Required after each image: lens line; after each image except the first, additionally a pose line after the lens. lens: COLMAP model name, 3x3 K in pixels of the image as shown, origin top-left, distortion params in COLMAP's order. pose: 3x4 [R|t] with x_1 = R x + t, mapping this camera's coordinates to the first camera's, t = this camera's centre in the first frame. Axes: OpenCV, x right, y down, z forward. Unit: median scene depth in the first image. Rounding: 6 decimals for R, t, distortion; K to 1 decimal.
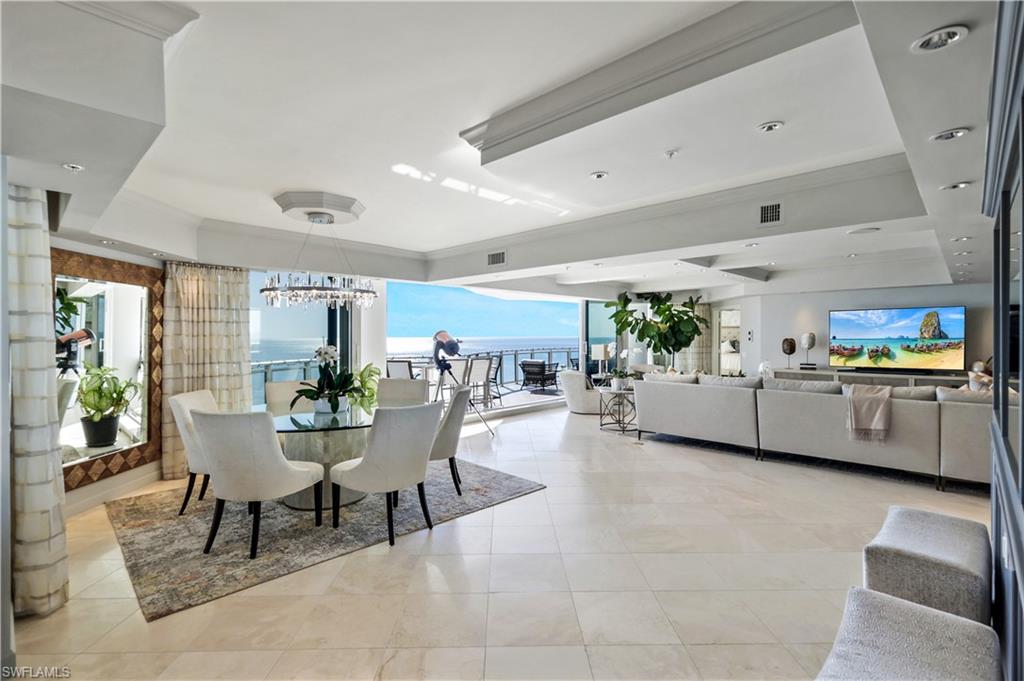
lens RADIAL K [[470.0, 0, 513.1], [0, 470.0, 338.2], [0, 0, 1]] dist [0.008008, -0.001385]
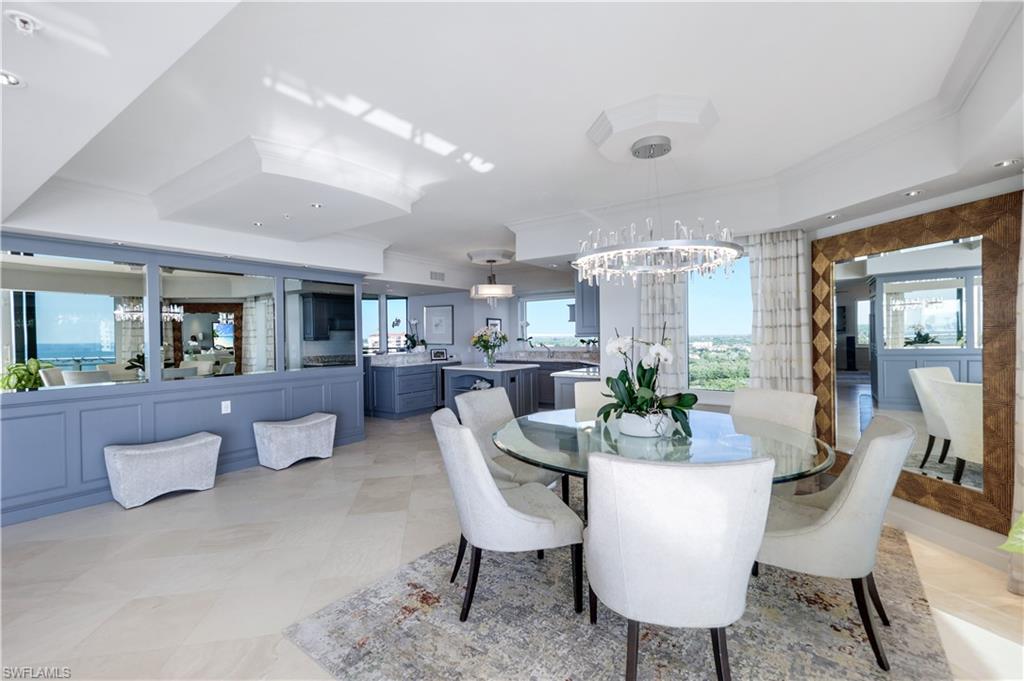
lens RADIAL K [[449.3, 0, 515.7], [0, 449.3, 342.3], [0, 0, 1]] dist [0.003668, -0.000291]
pose [[-0.984750, 0.021634, -0.172623, -0.049360], [0.017767, 0.999556, 0.023911, 0.001804], [0.173064, 0.020480, -0.984698, 0.800031]]
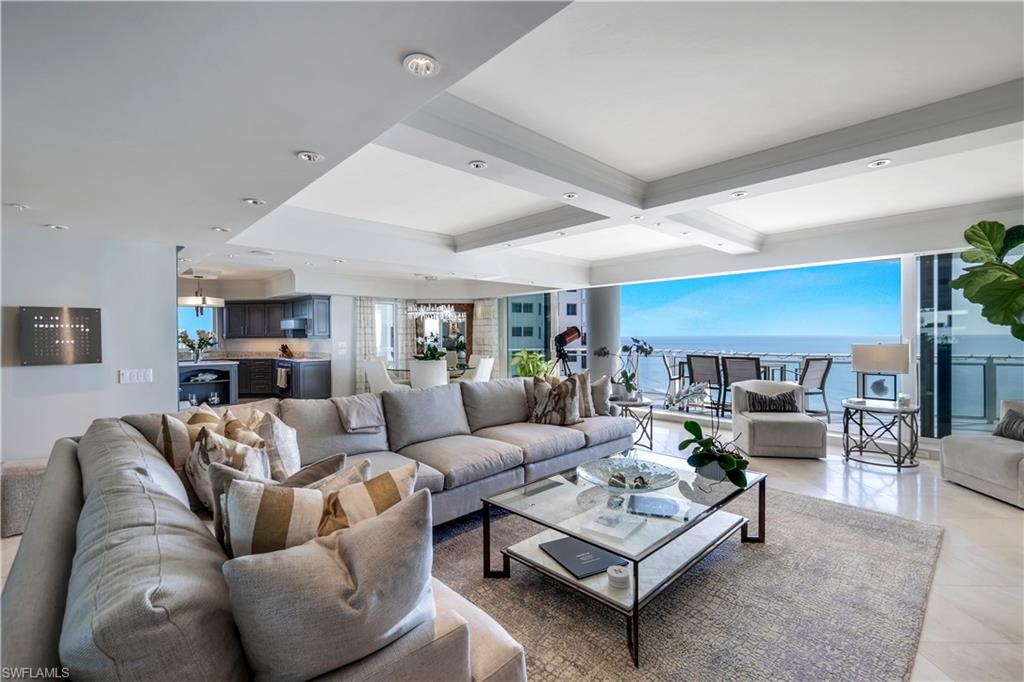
lens RADIAL K [[449.3, 0, 519.0], [0, 449.3, 341.0], [0, 0, 1]] dist [0.003668, -0.000291]
pose [[-0.028037, 0.018192, -0.999441, 0.830568], [0.001597, 0.999834, 0.018154, -0.001120], [0.999606, -0.001087, -0.028062, 0.725433]]
